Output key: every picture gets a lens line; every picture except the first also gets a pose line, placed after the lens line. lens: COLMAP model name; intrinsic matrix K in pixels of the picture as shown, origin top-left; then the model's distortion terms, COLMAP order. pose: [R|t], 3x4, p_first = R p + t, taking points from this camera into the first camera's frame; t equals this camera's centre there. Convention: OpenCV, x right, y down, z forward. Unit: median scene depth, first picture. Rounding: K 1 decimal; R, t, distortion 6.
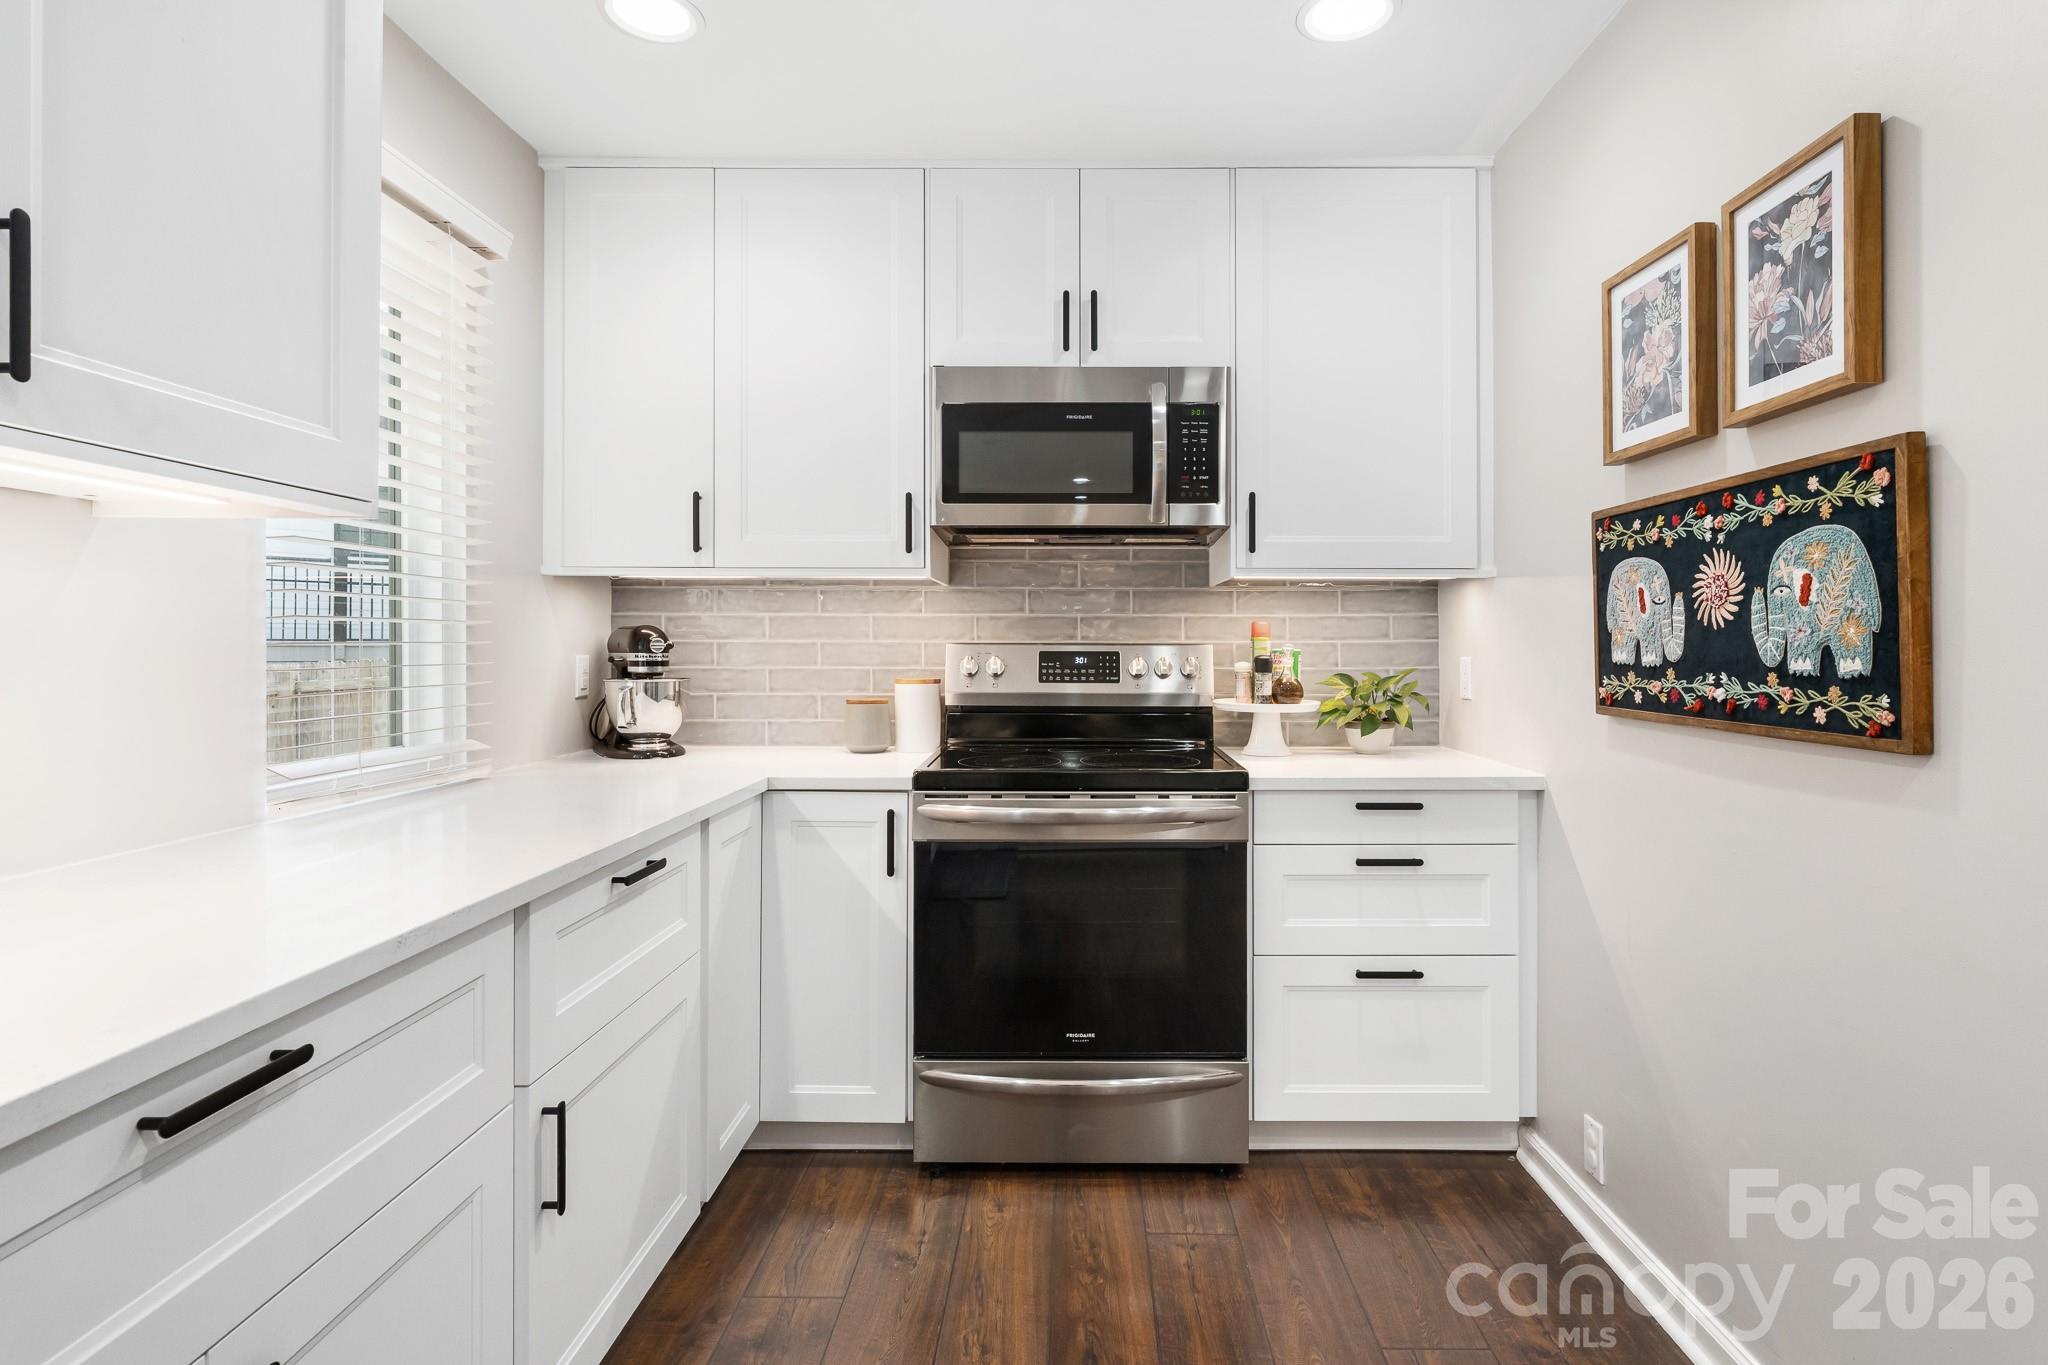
lens RADIAL K [[998.6, 0, 1065.4], [0, 998.6, 648.7], [0, 0, 1]] dist [-0.010824, 0.000550]
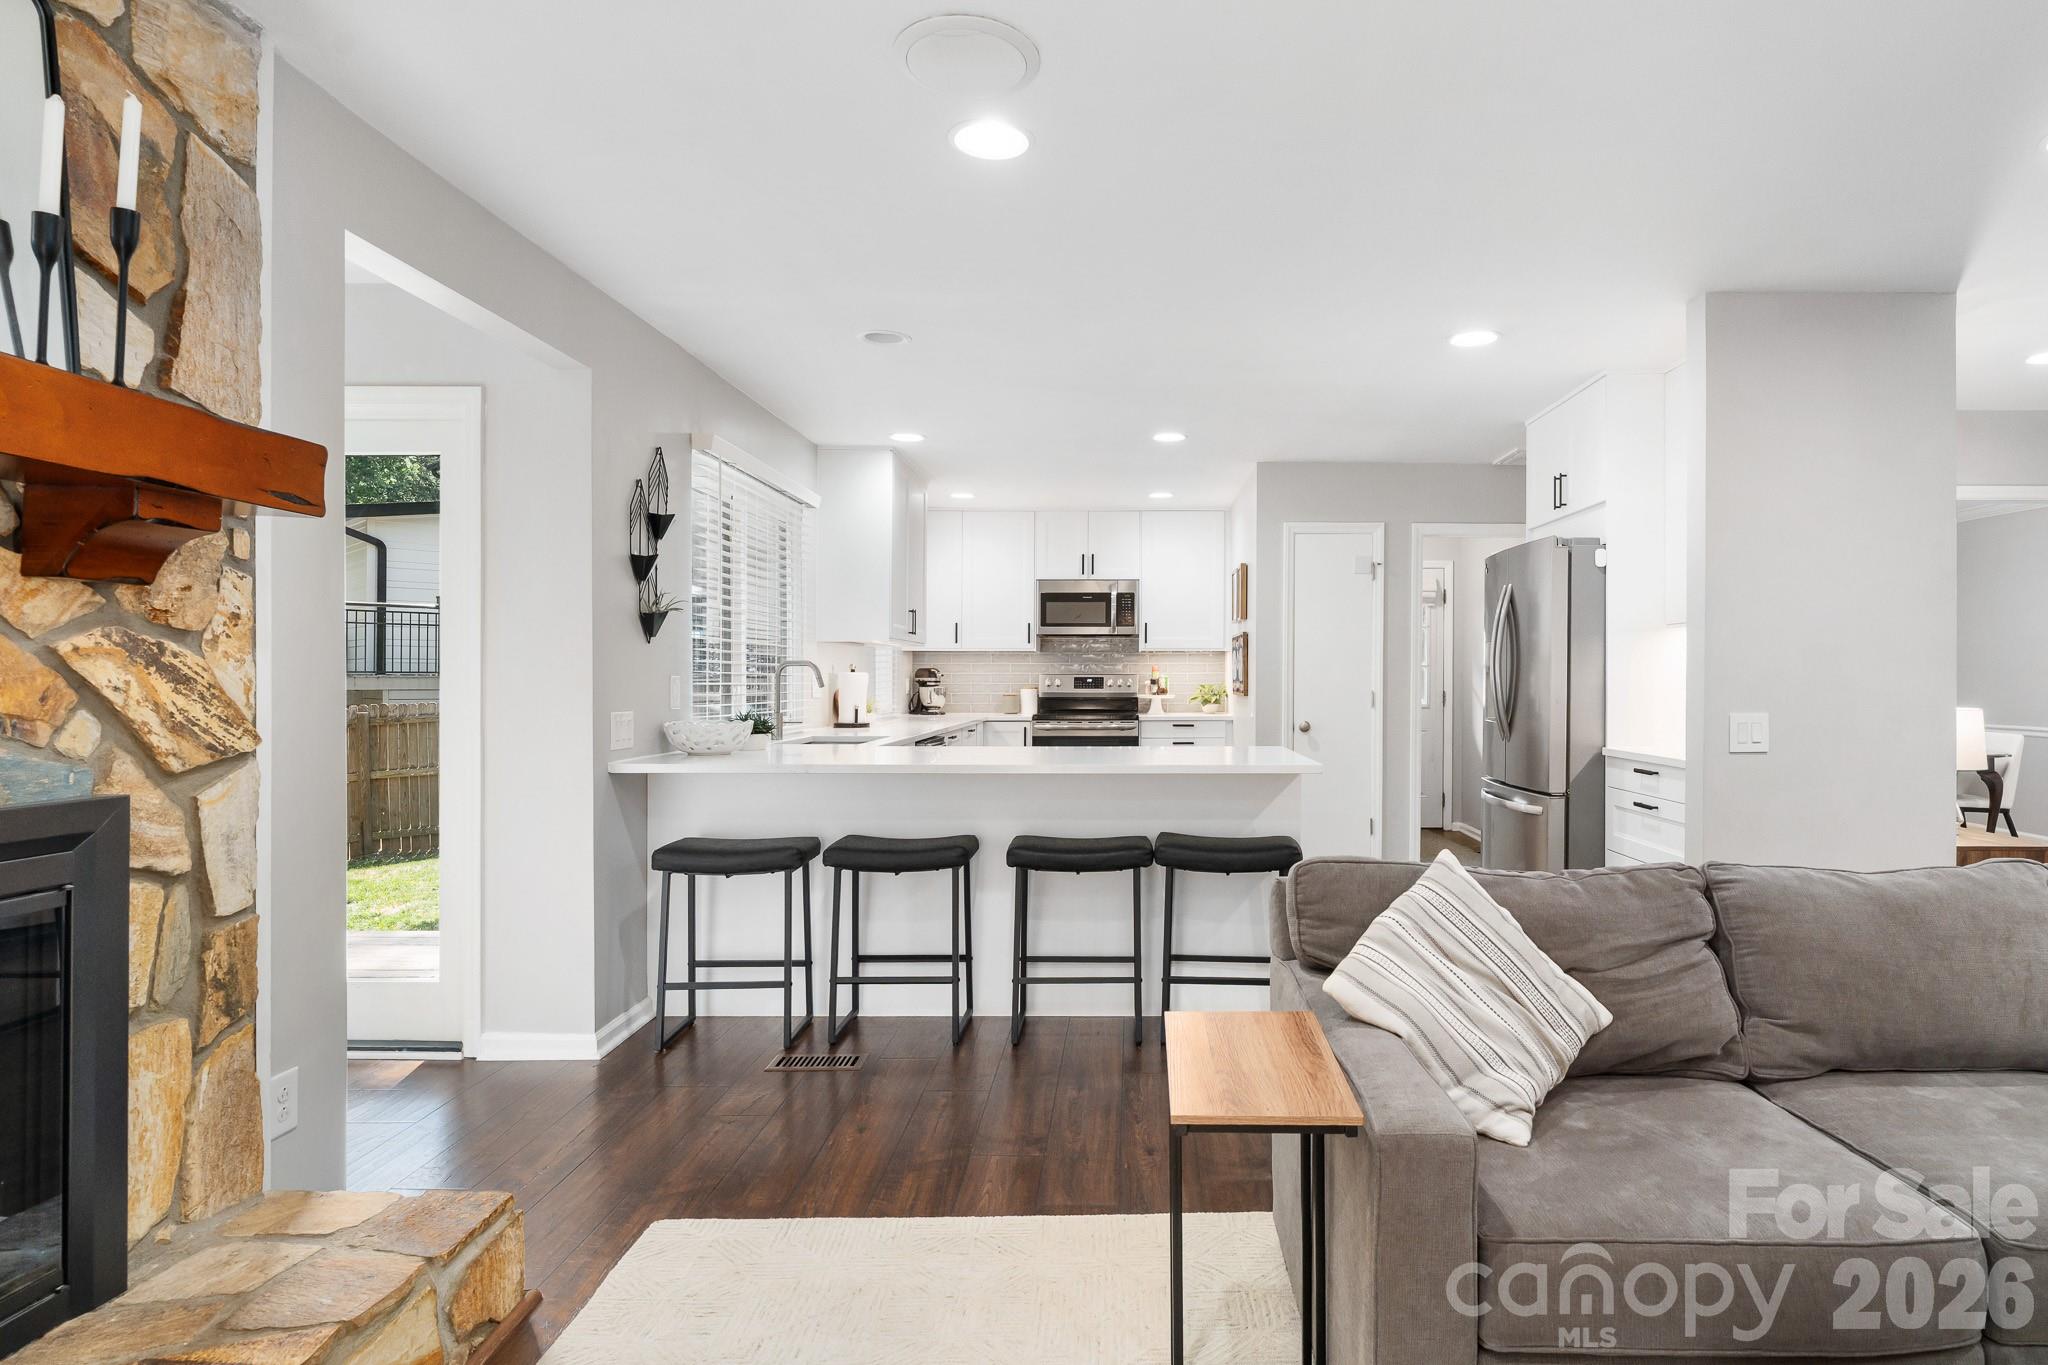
lens RADIAL K [[1132.0, 0, 1135.9], [0, 1132.0, 682.1], [0, 0, 1]] dist [-0.003363, -0.000317]
pose [[0.999976, -0.001747, 0.006757, 0.134185], [0.001741, 0.999998, 0.000814, 0.015656], [-0.006758, -0.000802, 0.999977, -2.310340]]
